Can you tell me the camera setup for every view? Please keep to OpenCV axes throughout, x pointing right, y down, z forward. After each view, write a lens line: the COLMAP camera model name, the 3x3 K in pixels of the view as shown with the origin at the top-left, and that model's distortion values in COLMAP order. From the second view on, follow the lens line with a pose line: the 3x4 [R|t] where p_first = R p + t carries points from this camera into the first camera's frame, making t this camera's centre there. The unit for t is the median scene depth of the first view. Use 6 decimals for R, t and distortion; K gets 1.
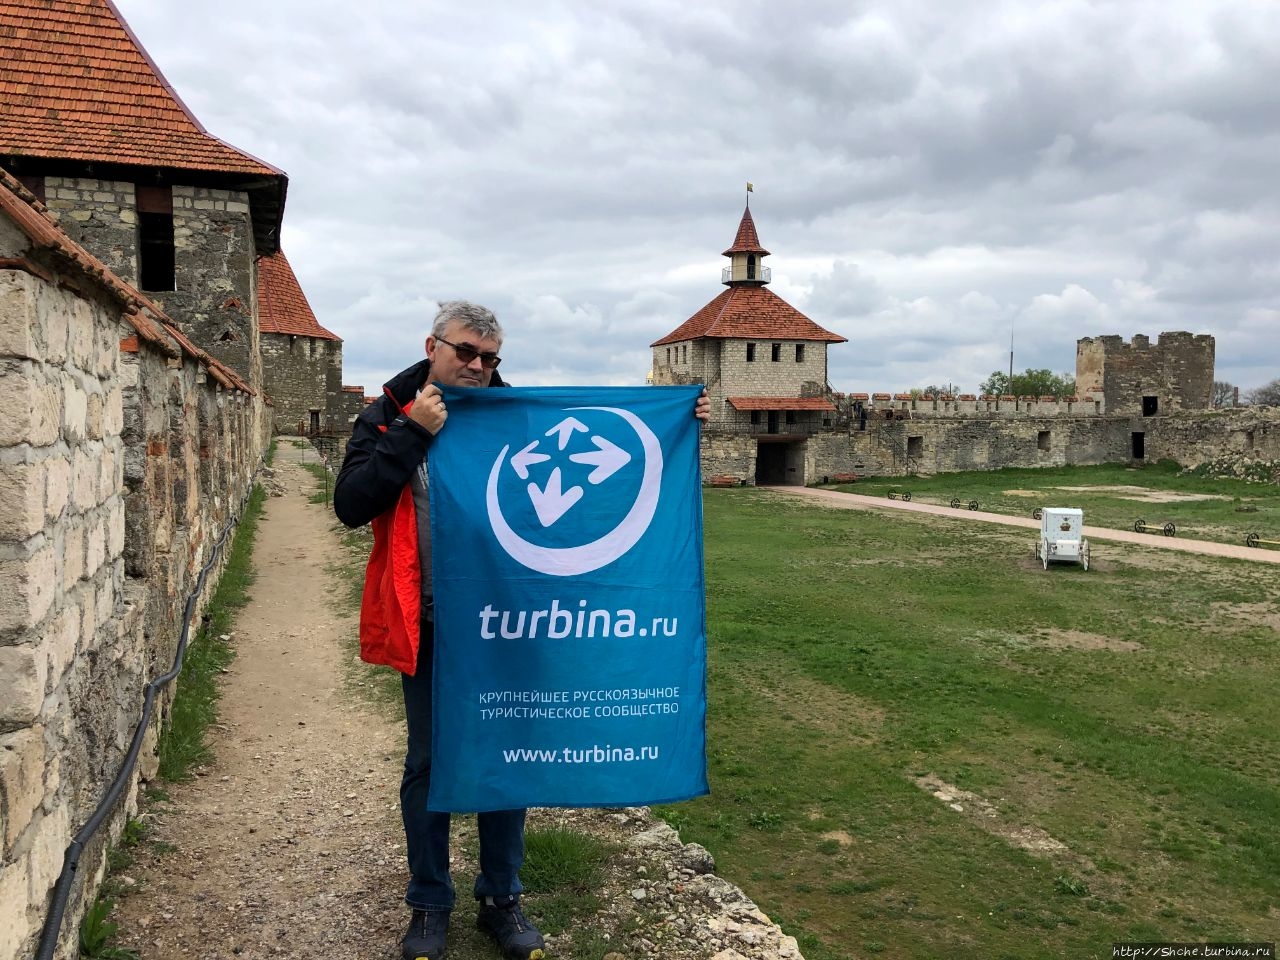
lens RADIAL K [[1060.0, 0, 640.0], [0, 1060.0, 480.0], [0, 0, 1]] dist [0.002877, -0.013557]
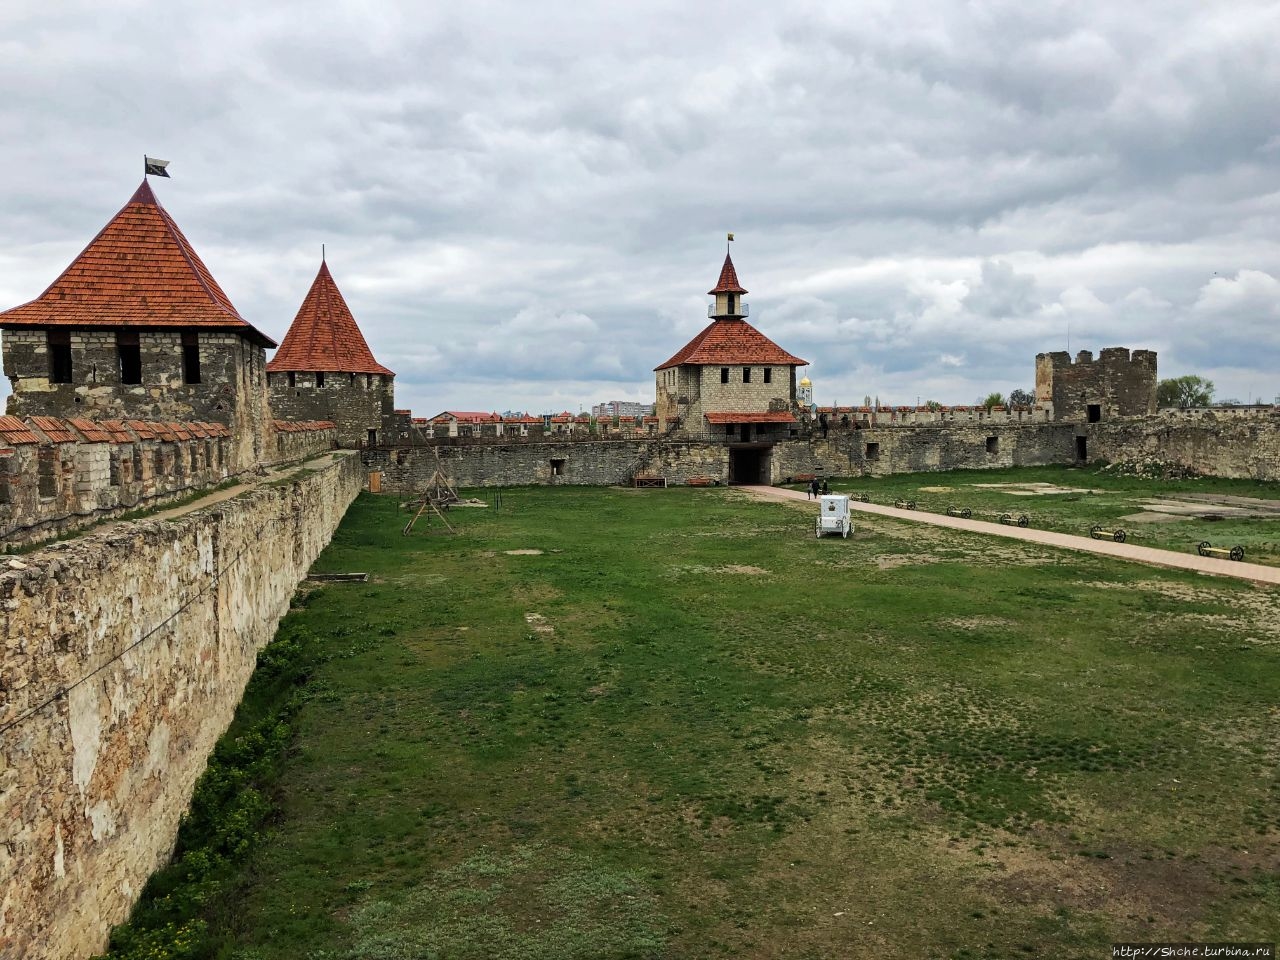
lens RADIAL K [[1069.2, 0, 640.0], [0, 1069.2, 480.0], [0, 0, 1]] dist [0.002671, 0.012159]
pose [[0.992530, -0.008841, -0.121681, 0.152016], [0.007965, 0.999939, -0.007685, 0.007478], [0.121742, 0.006658, 0.992539, -0.220772]]
